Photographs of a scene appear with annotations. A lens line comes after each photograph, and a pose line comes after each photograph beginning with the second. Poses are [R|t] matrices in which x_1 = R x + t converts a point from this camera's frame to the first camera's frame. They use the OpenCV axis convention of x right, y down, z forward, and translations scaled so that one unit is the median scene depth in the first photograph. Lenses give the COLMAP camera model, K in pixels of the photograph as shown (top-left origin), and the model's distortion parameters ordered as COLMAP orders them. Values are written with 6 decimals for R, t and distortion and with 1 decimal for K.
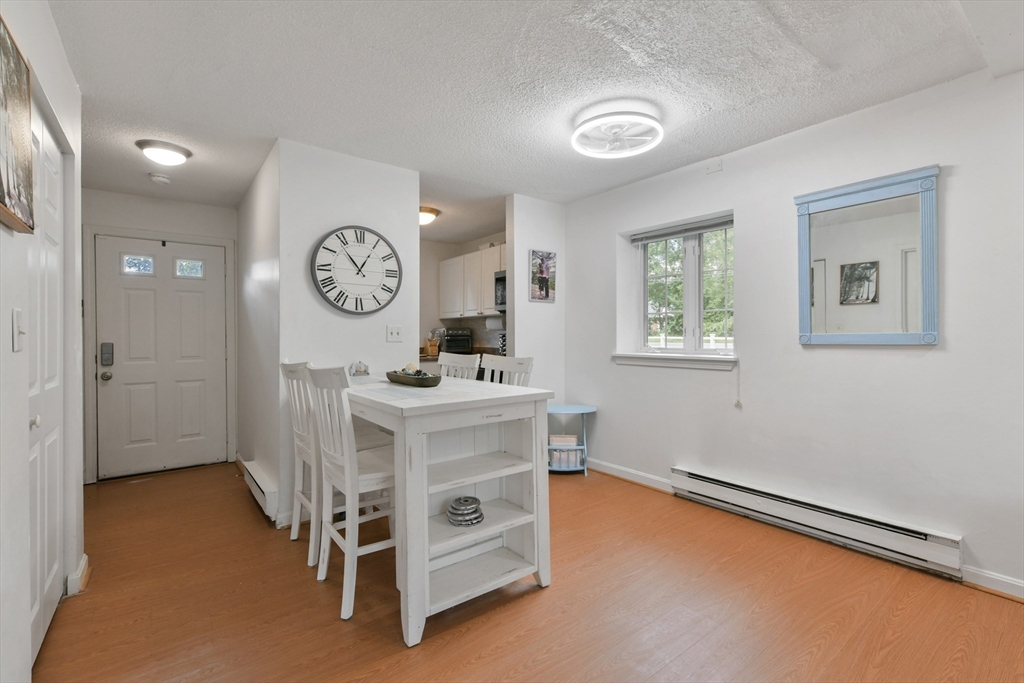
lens RADIAL K [[454.1, 0, 517.7], [0, 454.1, 337.7], [0, 0, 1]] dist [-0.001193, 0.000294]
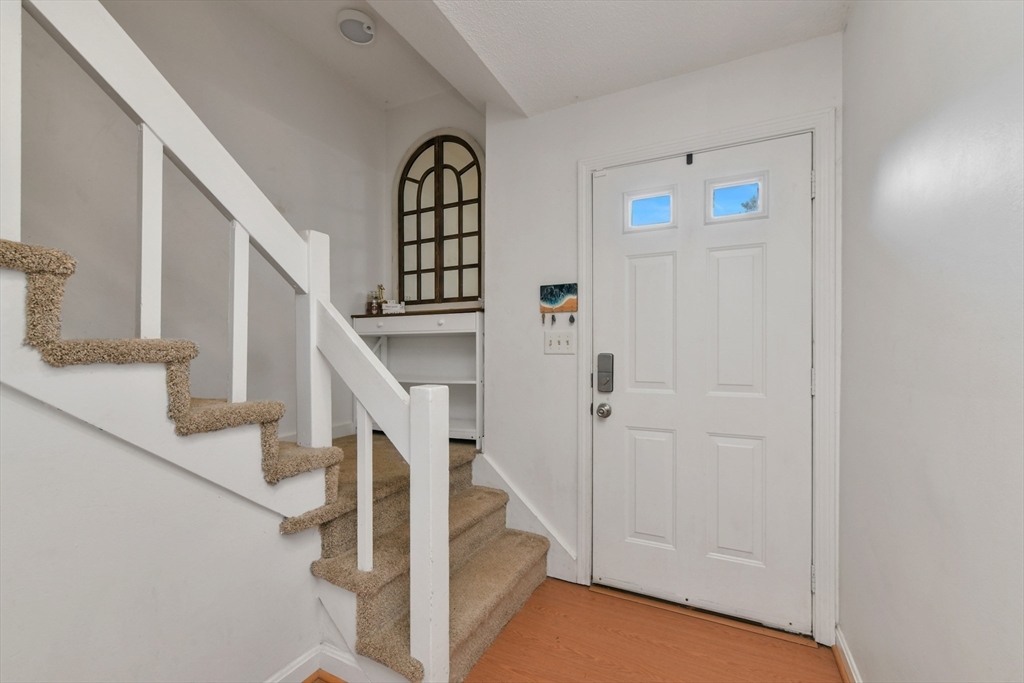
lens RADIAL K [[411.2, 0, 520.7], [0, 411.2, 347.1], [0, 0, 1]] dist [-0.002899, 0.000776]
pose [[0.434934, 0.005094, -0.900448, -0.491003], [-0.009055, 0.999958, 0.001283, 0.003715], [0.900417, 0.007596, 0.434962, 0.693413]]
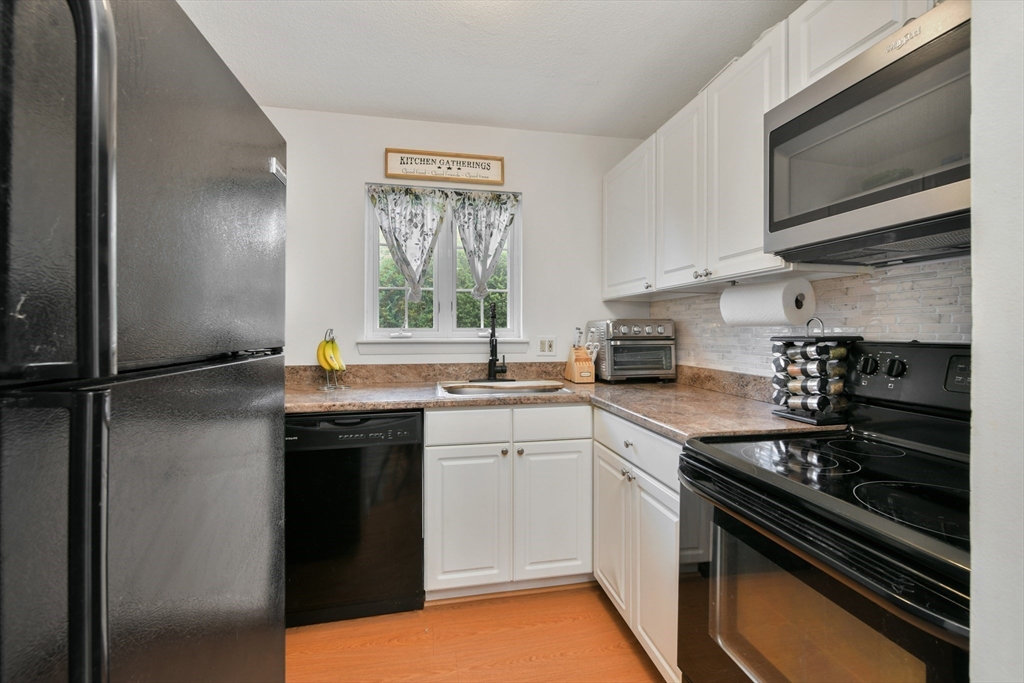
lens RADIAL K [[442.9, 0, 509.9], [0, 442.9, 333.6], [0, 0, 1]] dist [0.001500, 0.000002]
pose [[0.891865, 0.010443, -0.452180, -0.087659], [-0.008483, 0.999944, 0.006361, -0.015978], [0.452221, -0.001838, 0.891904, 0.922521]]
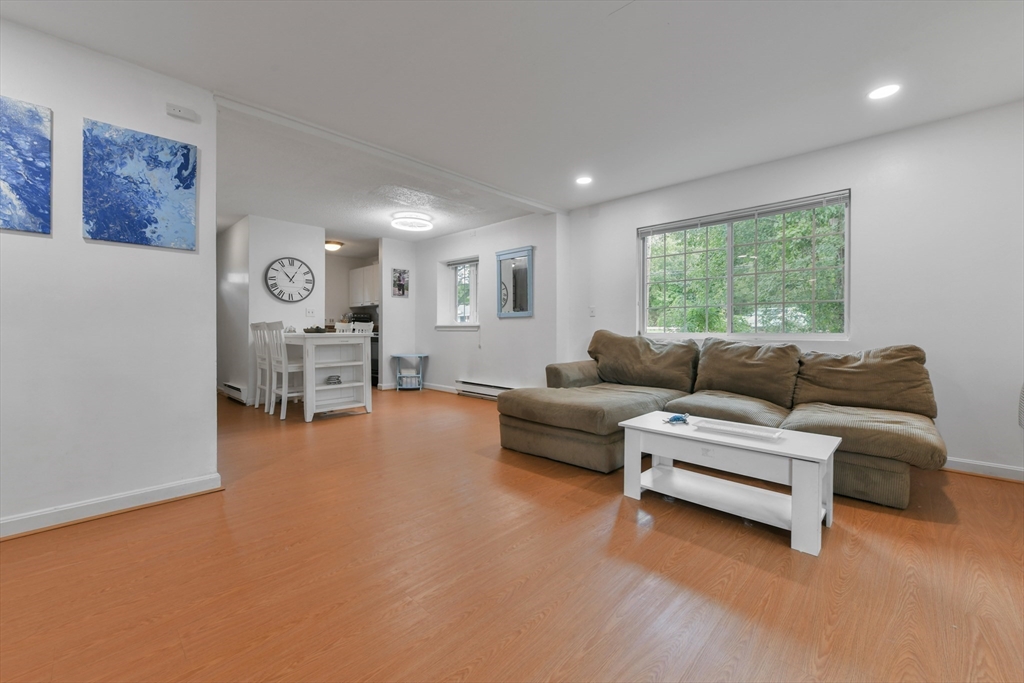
lens RADIAL K [[411.2, 0, 513.2], [0, 411.2, 330.9], [0, 0, 1]] dist [-0.002899, 0.000776]
pose [[0.989984, 0.004032, 0.141119, 0.303917], [-0.004237, 0.999990, 0.001156, 0.058364], [-0.141113, -0.001742, 0.989992, -0.771867]]
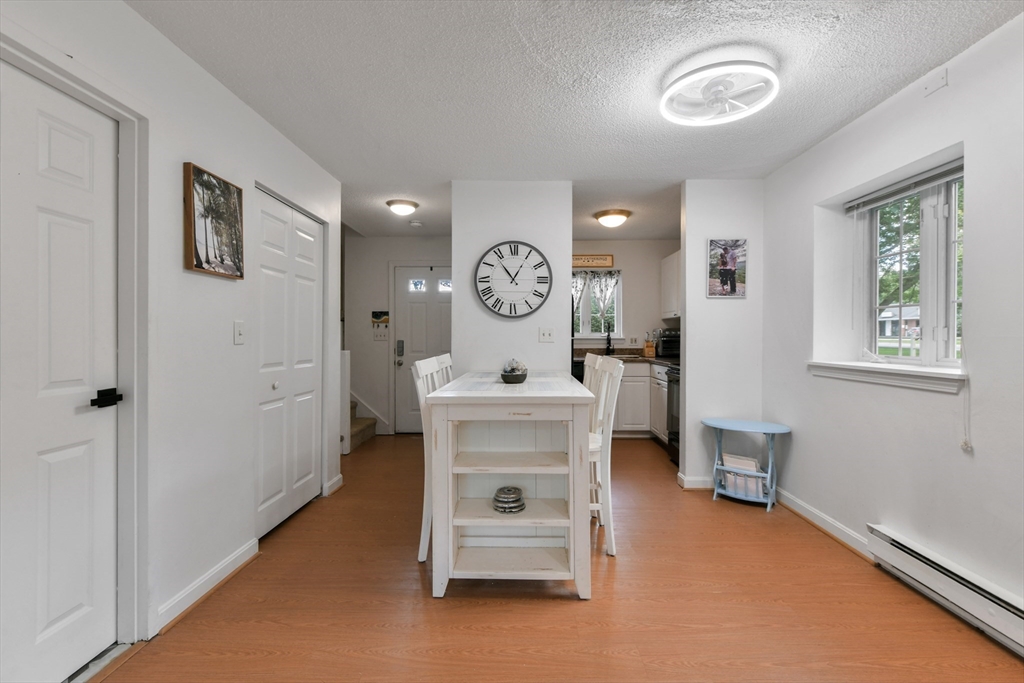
lens RADIAL K [[454.1, 0, 519.8], [0, 454.1, 337.0], [0, 0, 1]] dist [-0.001193, 0.000294]
pose [[0.781601, 0.006293, -0.623747, 0.322910], [-0.007603, 0.999971, 0.000562, -0.002881], [0.623732, 0.004303, 0.781626, 0.096156]]
